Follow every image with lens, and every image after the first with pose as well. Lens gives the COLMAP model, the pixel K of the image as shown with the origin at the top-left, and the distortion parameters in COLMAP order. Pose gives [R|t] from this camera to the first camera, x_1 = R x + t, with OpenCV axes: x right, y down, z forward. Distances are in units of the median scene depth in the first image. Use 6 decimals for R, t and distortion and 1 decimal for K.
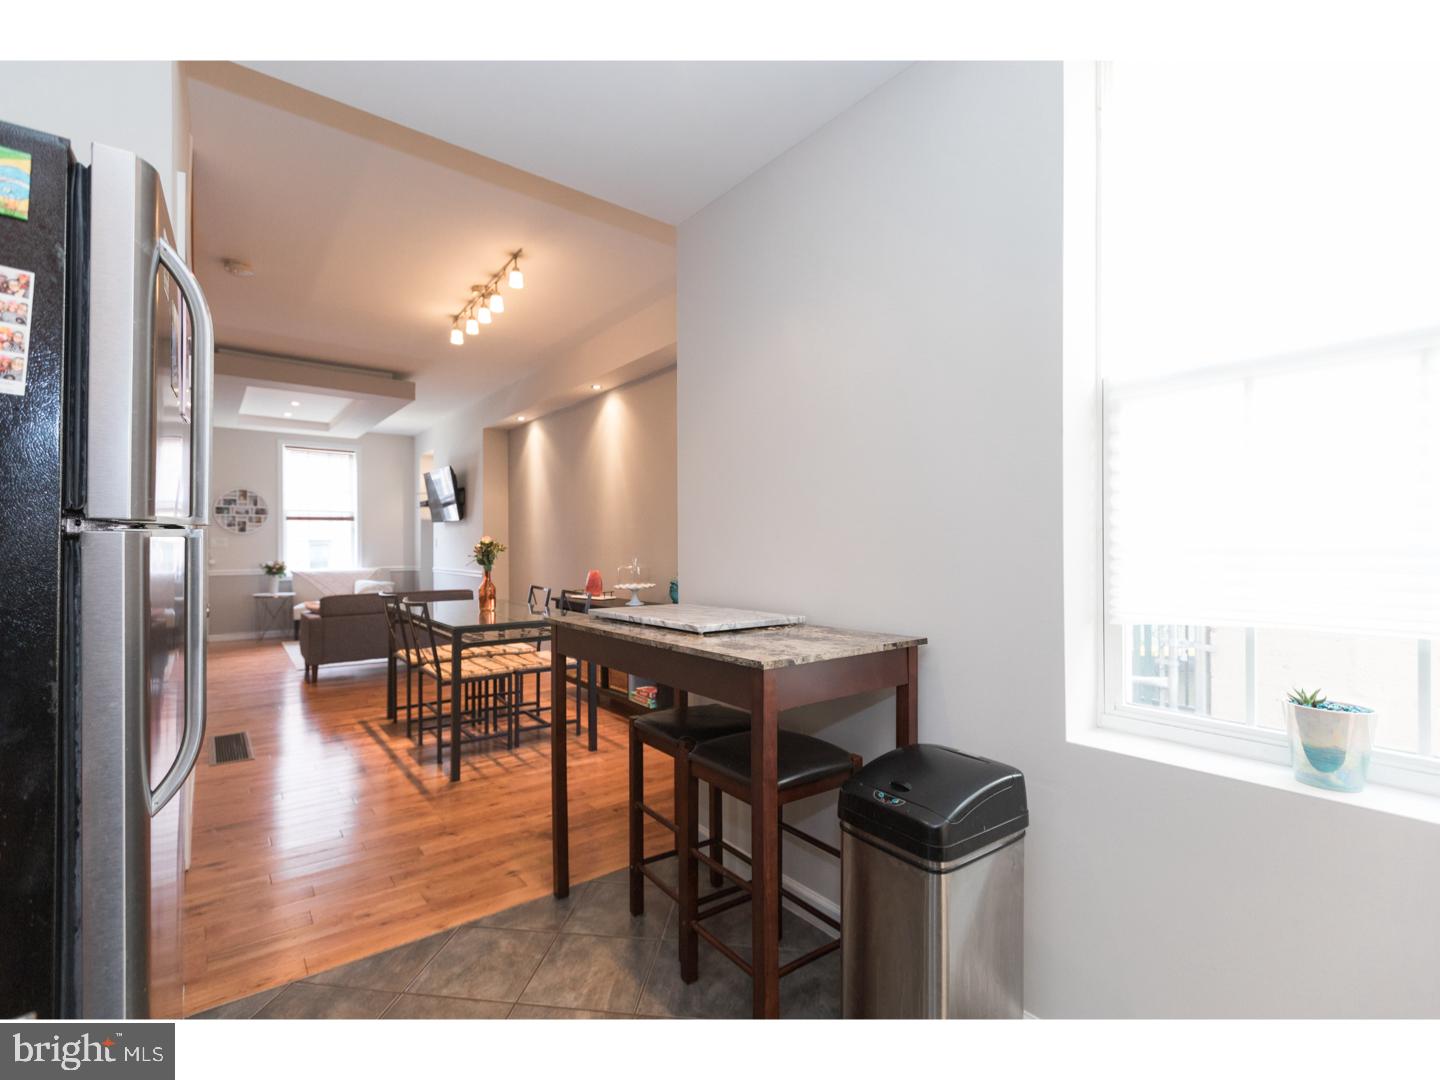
lens RADIAL K [[652.3, 0, 717.0], [0, 652.3, 542.4], [0, 0, 1]] dist [0.000540, 0.000170]
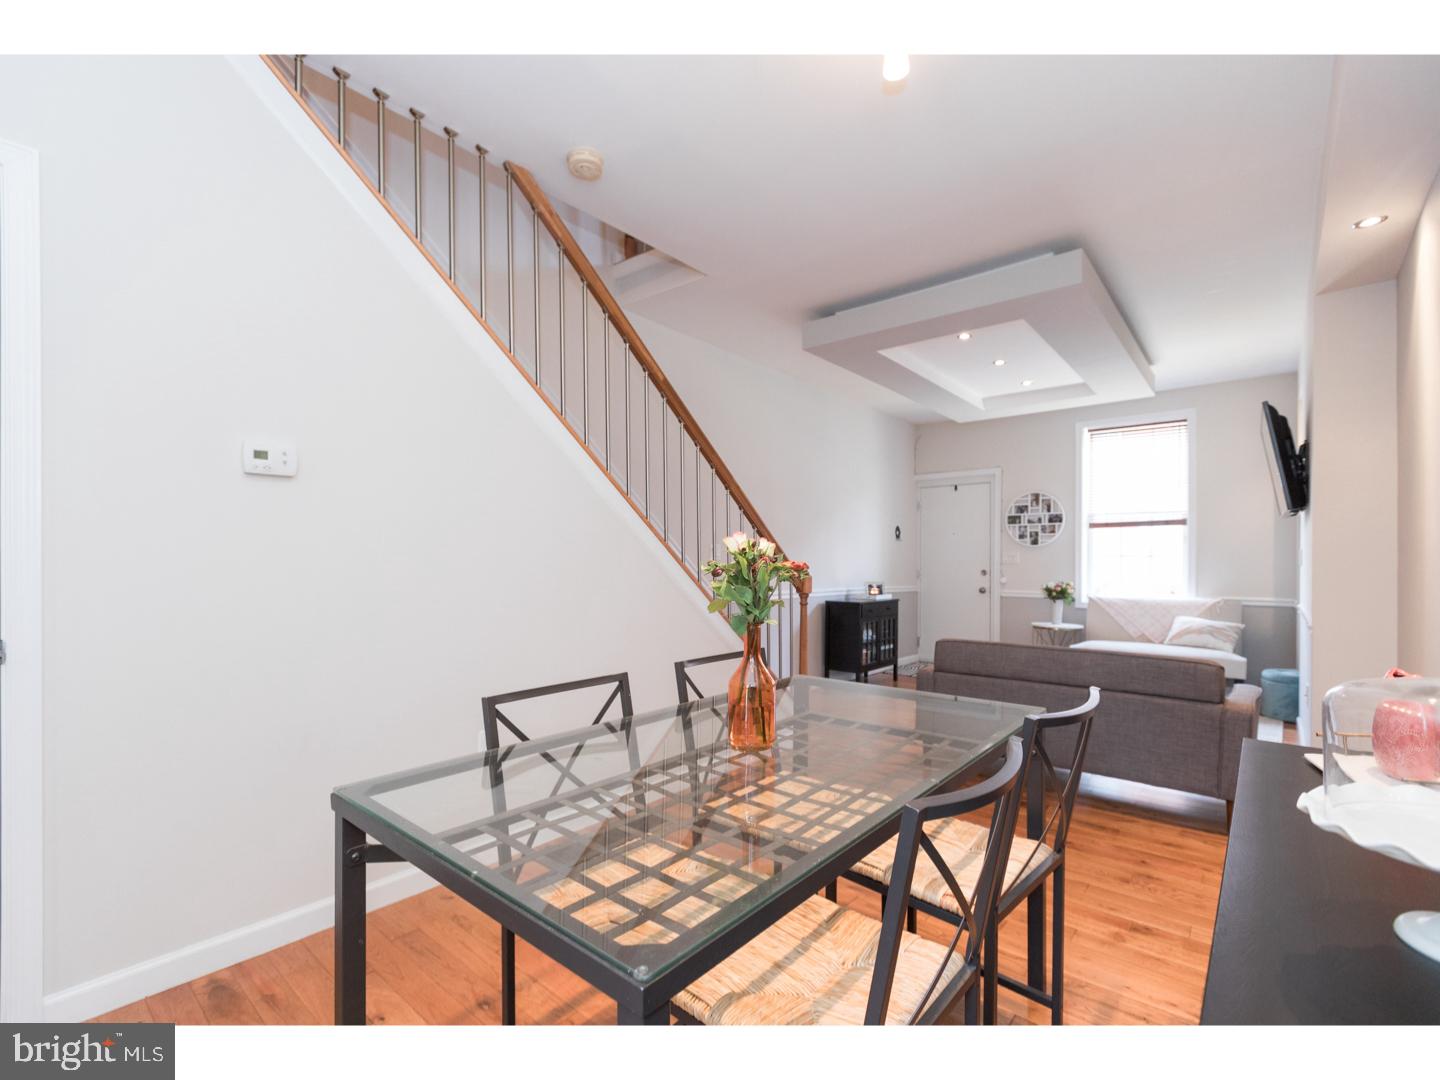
lens RADIAL K [[650.3, 0, 719.1], [0, 650.3, 564.3], [0, 0, 1]] dist [0.002728, 0.000150]
pose [[0.201933, 0.009075, -0.979357, -0.009030], [-0.001680, 0.999959, 0.008919, 0.001723], [0.979398, -0.000156, 0.201940, 0.472786]]
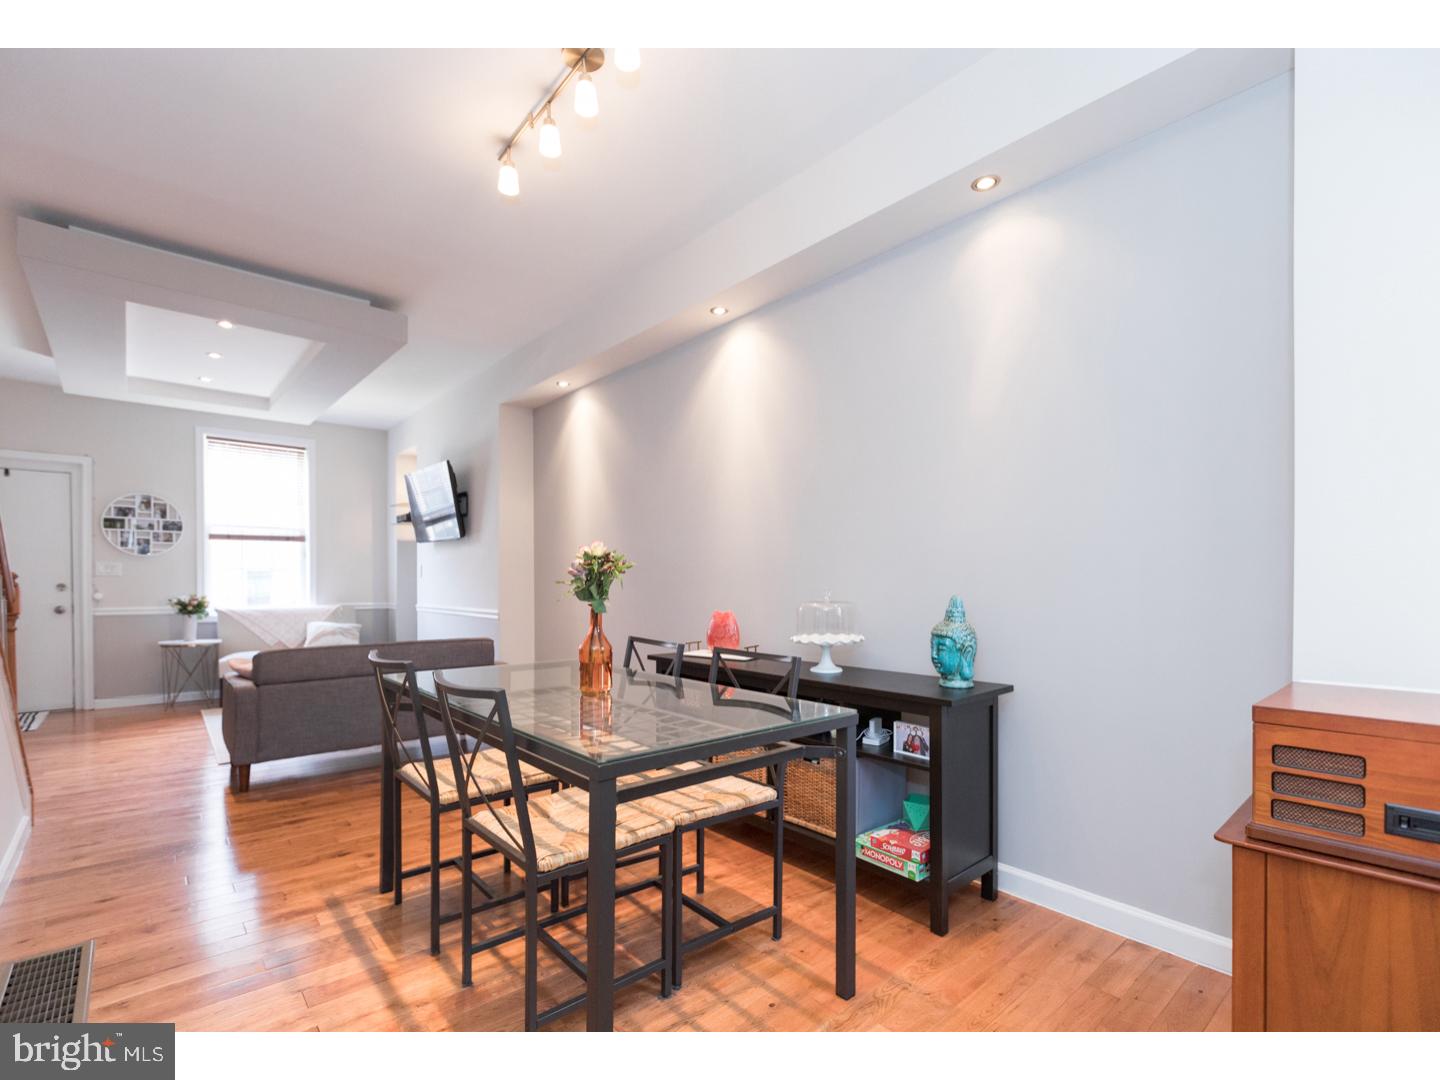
lens RADIAL K [[662.1, 0, 720.8], [0, 662.1, 587.8], [0, 0, 1]] dist [-0.001950, -0.000499]
pose [[0.998282, 0.003399, 0.058502, -0.148789], [-0.004122, 0.999917, 0.012247, 0.009619], [-0.058455, -0.012467, 0.998212, 0.256045]]
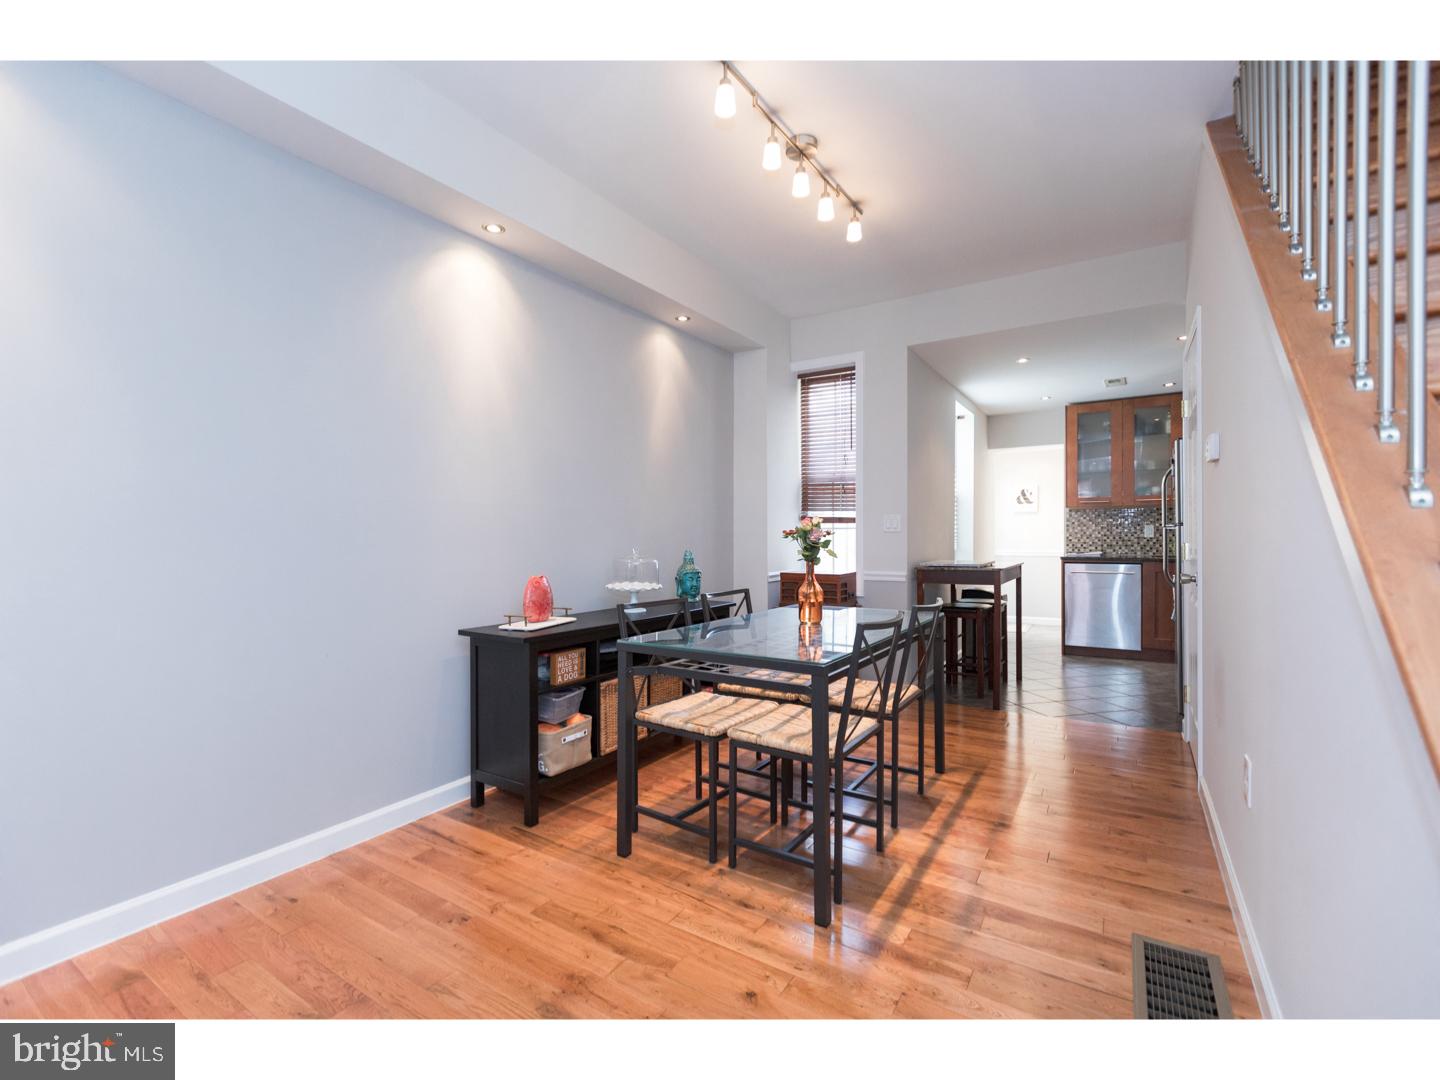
lens RADIAL K [[637.0, 0, 717.2], [0, 637.0, 536.8], [0, 0, 1]] dist [-0.000571, -0.000128]
pose [[-0.332525, 0.001071, 0.943094, -0.496833], [-0.001029, 0.999998, -0.001499, 0.007136], [-0.943094, -0.001469, -0.332523, 0.683339]]
